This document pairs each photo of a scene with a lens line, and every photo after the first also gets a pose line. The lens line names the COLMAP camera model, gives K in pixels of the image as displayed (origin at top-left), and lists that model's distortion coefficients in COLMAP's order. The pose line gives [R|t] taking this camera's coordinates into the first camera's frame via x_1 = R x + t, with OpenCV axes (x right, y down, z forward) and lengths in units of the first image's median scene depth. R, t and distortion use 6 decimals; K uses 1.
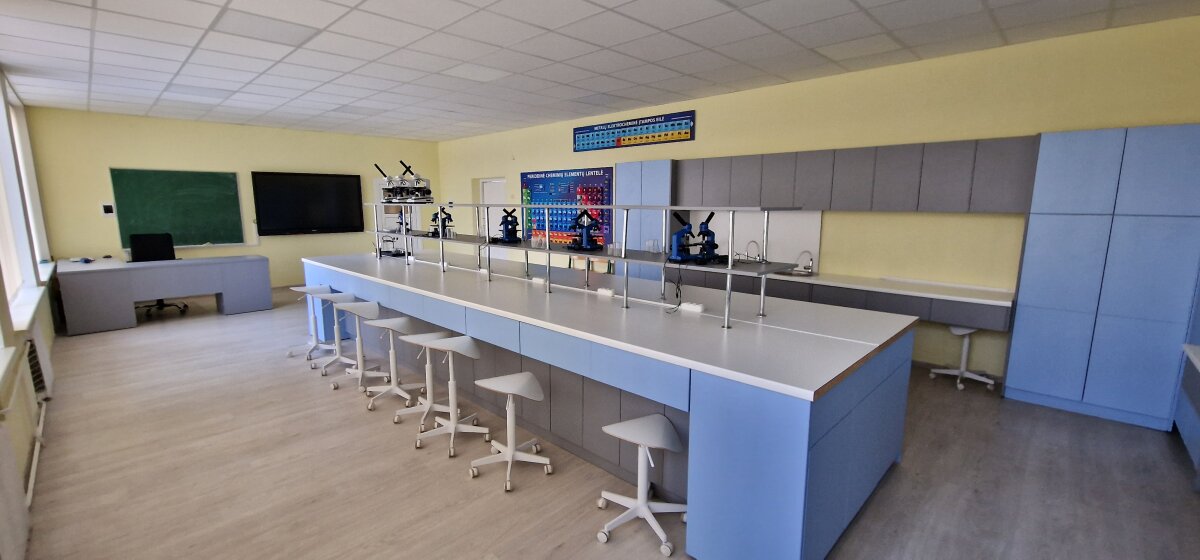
lens RADIAL K [[491.6, 0, 593.8], [0, 491.6, 280.1], [0, 0, 1]] dist [0.000513, -0.000125]
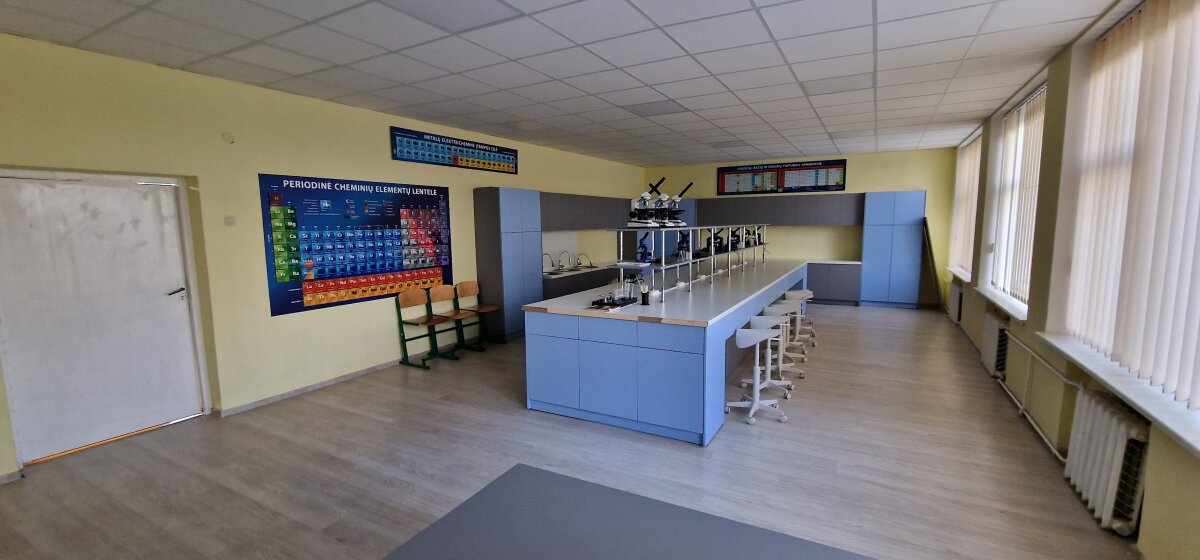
lens RADIAL K [[491.6, 0, 595.8], [0, 491.6, 279.5], [0, 0, 1]] dist [0.000513, -0.000125]
pose [[-0.256592, -0.111145, 0.960108, -0.837849], [0.164849, 0.973778, 0.156784, -0.157340], [-0.952358, 0.198503, -0.231542, 0.939135]]
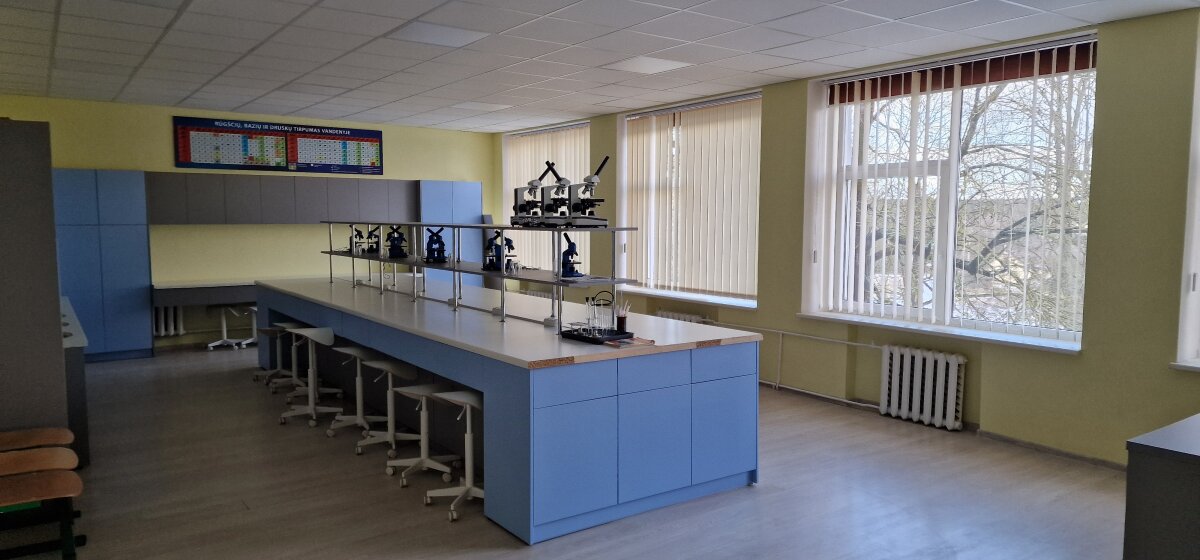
lens RADIAL K [[799.2, 0, 601.2], [0, 799.2, 284.1], [0, 0, 1]] dist [0.039417, 0.000110]
pose [[-0.983794, -0.022432, 0.177895, -0.422673], [0.021378, 0.970391, 0.240590, -0.226225], [-0.178025, 0.240494, -0.954185, 1.362353]]
